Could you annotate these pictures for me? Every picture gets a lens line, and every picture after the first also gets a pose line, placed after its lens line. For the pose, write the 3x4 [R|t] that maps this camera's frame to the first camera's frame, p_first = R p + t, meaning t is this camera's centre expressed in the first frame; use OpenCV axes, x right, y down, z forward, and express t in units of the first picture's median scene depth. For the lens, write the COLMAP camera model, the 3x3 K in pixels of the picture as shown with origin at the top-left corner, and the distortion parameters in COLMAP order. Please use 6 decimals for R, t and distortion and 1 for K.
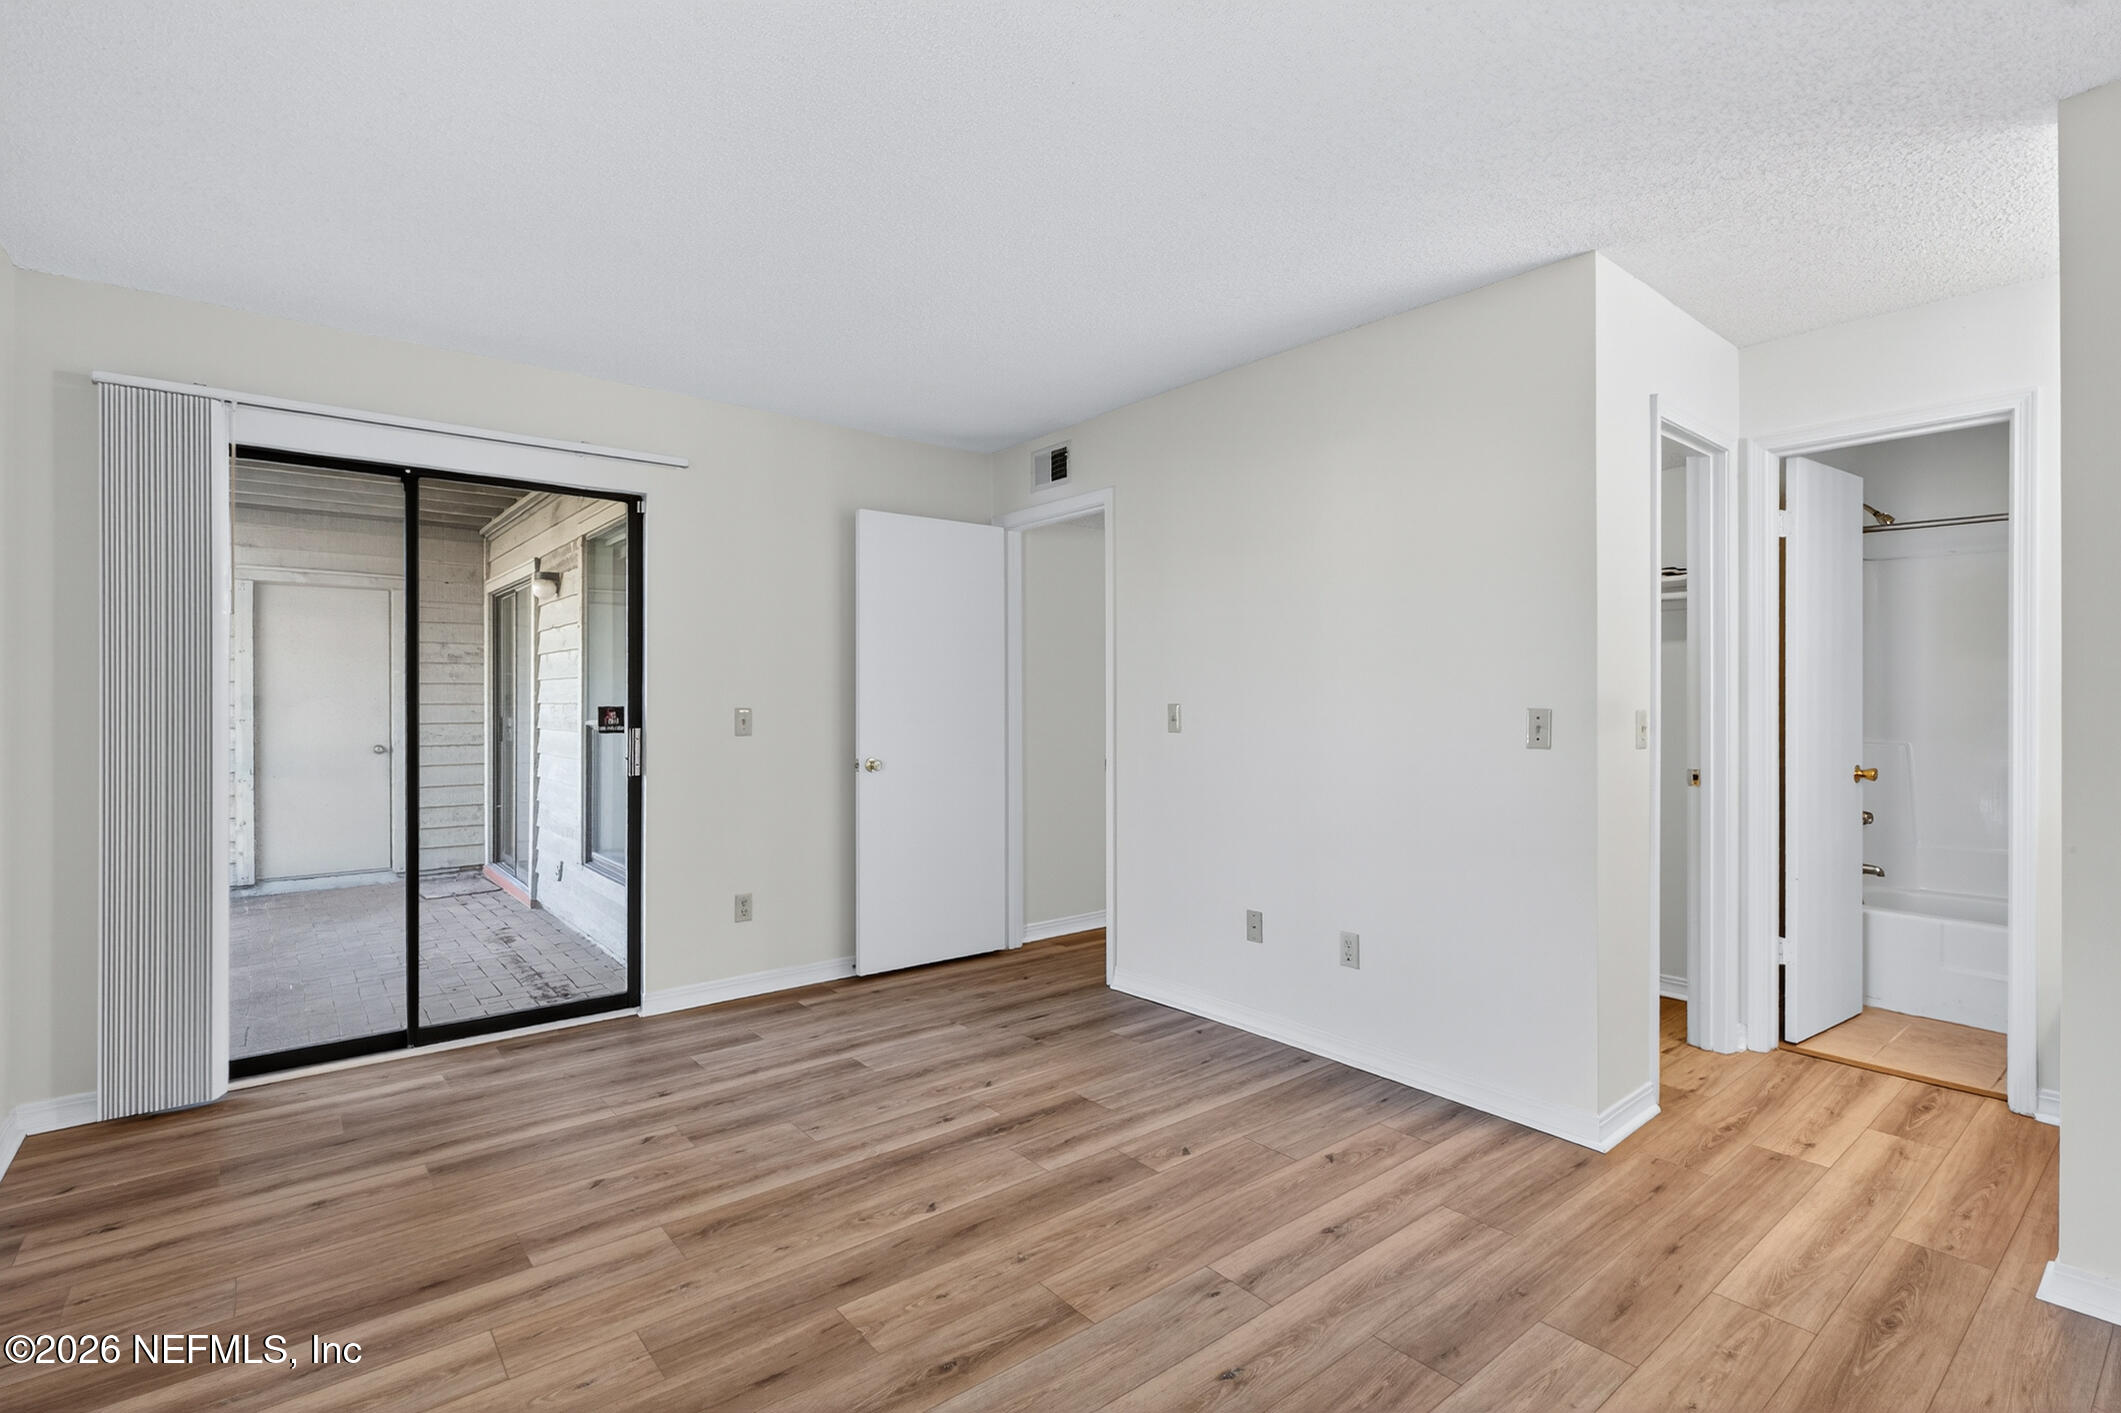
lens RADIAL K [[991.1, 0, 1065.8], [0, 991.1, 721.9], [0, 0, 1]] dist [-0.006116, -0.001262]
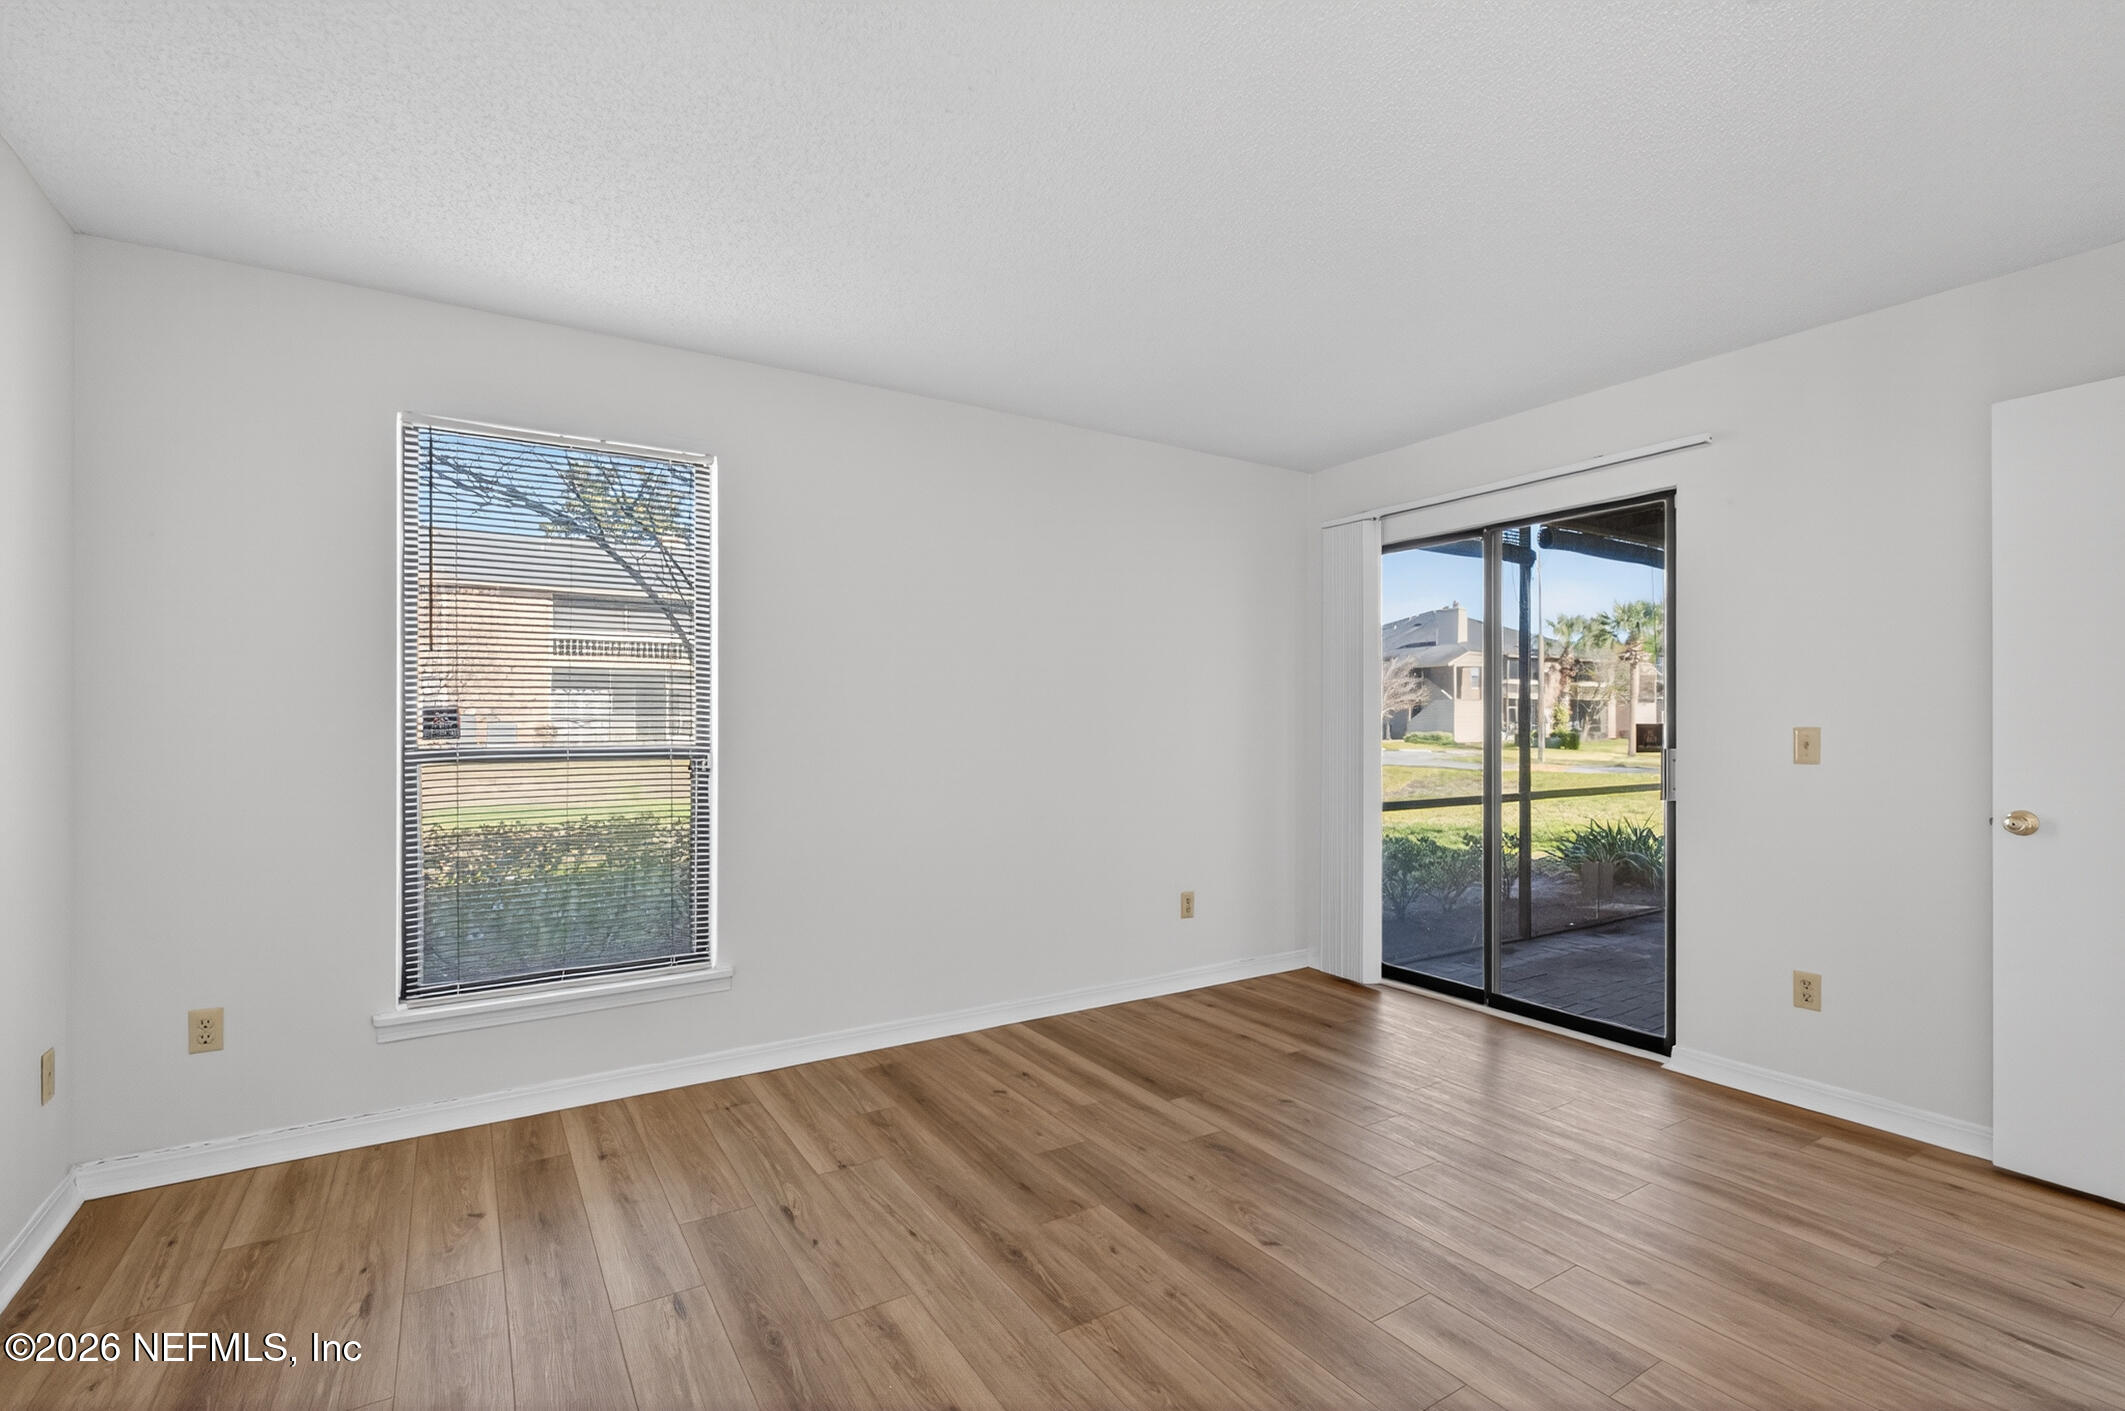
lens RADIAL K [[972.4, 0, 1080.4], [0, 972.4, 694.1], [0, 0, 1]] dist [-0.004729, -0.001416]
pose [[-0.107227, -0.024963, -0.993921, 0.733686], [-0.022283, 0.999494, -0.022699, -0.014502], [0.993985, 0.019714, -0.107729, 0.799793]]
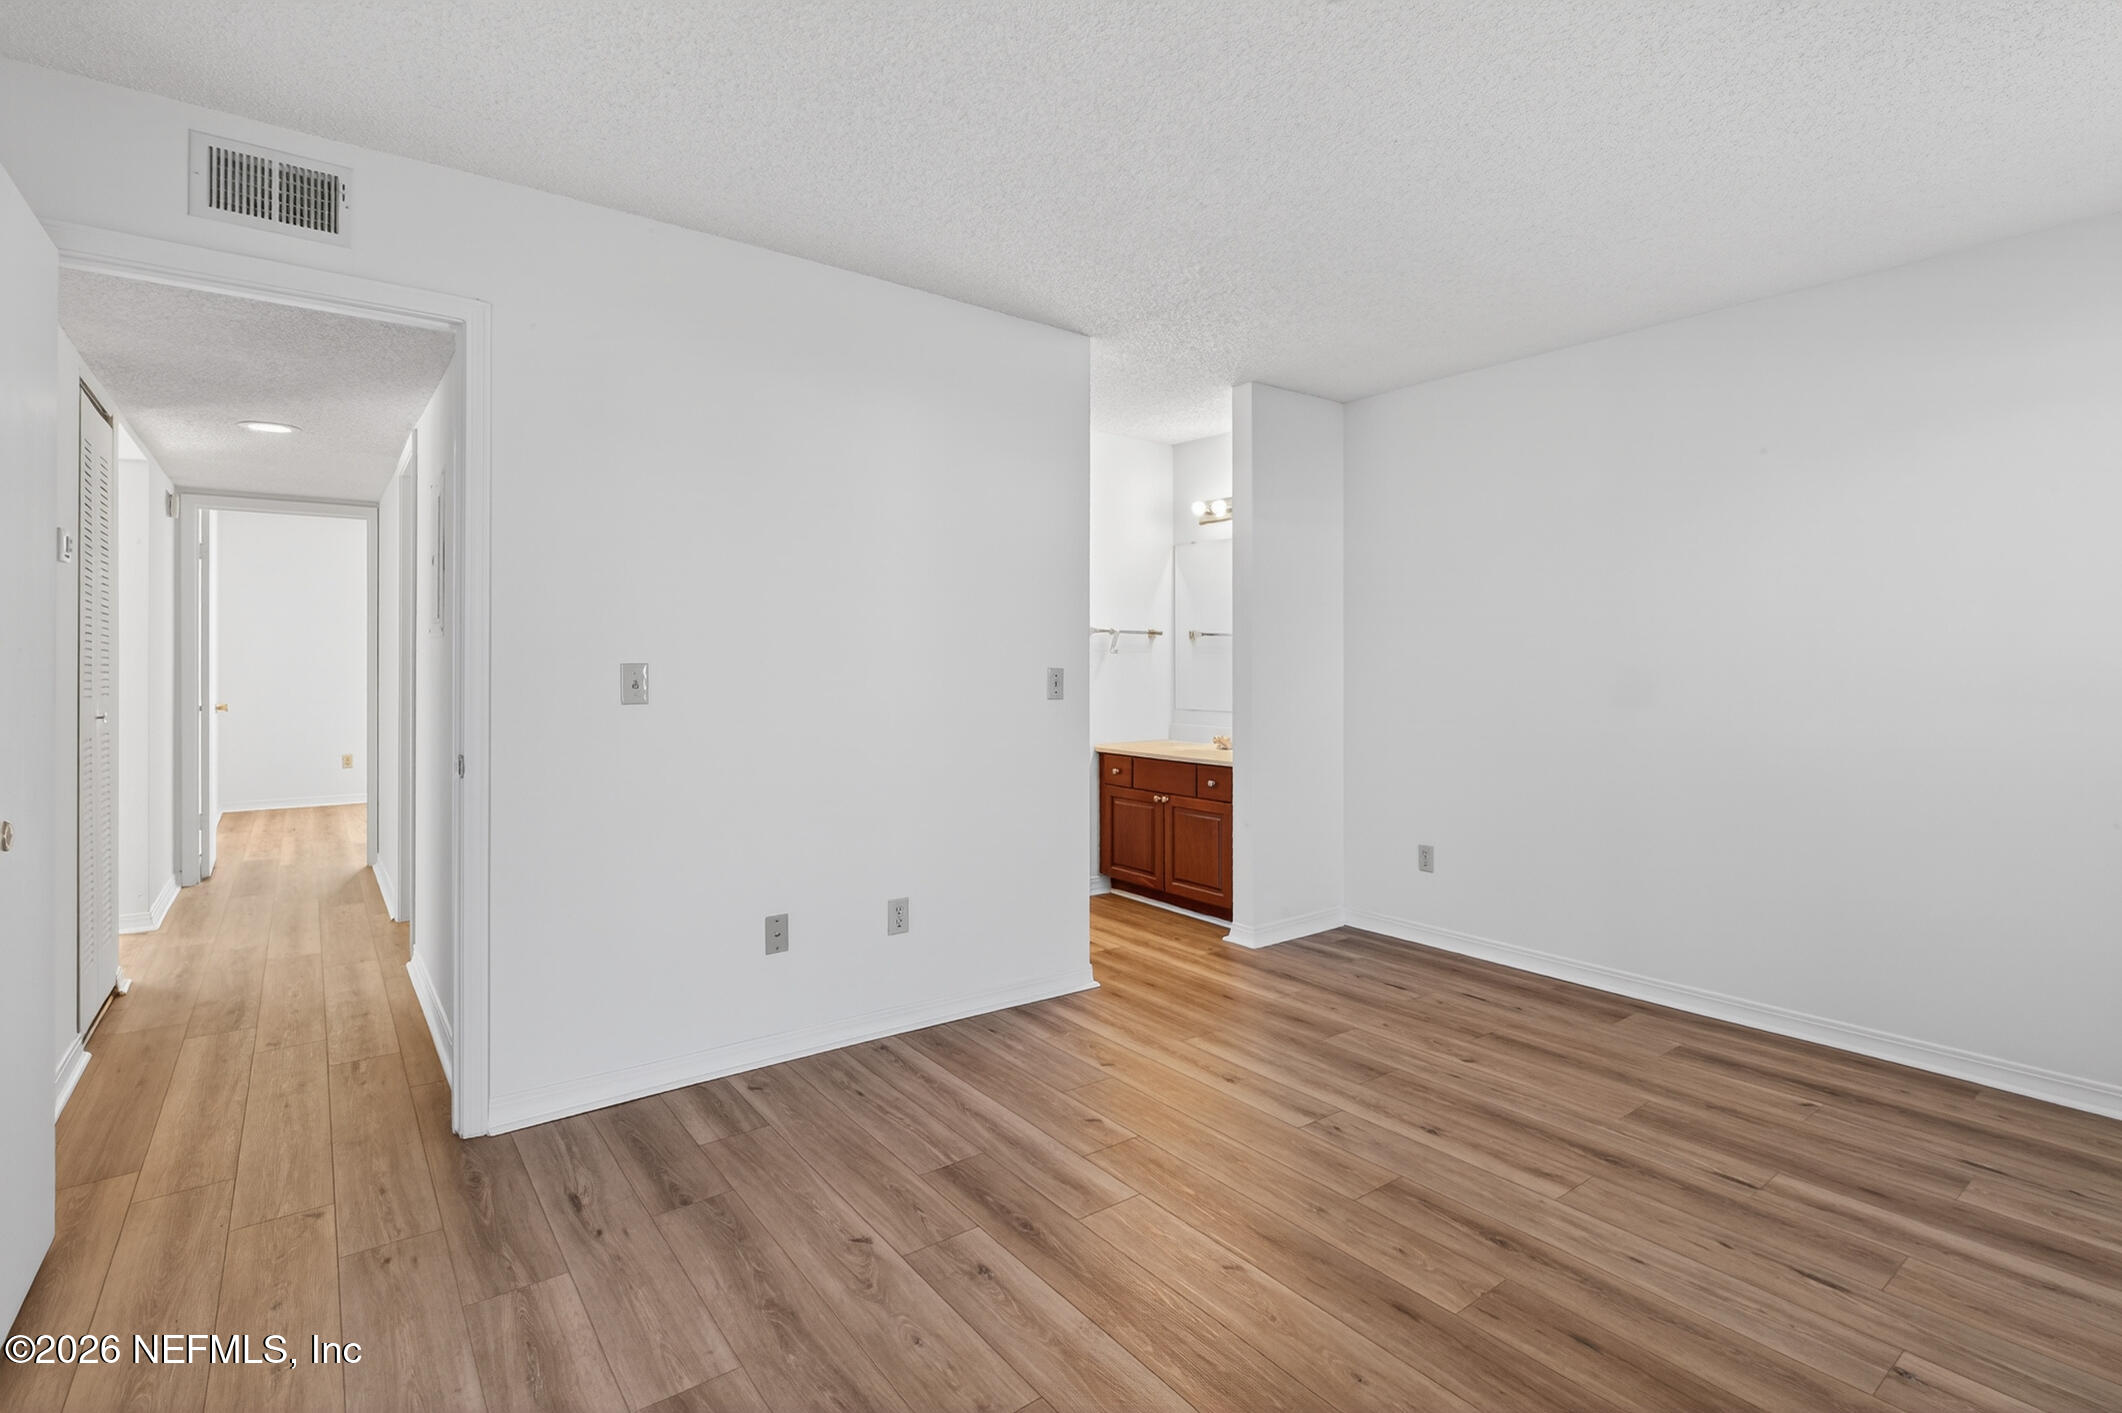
lens RADIAL K [[1013.8, 0, 1093.6], [0, 1013.8, 678.5], [0, 0, 1]] dist [-0.002365, -0.000915]
pose [[0.018548, -0.015361, 0.999710, -0.868250], [0.016463, 0.999751, 0.015056, -0.019640], [-0.999692, 0.016179, 0.018797, 0.962842]]
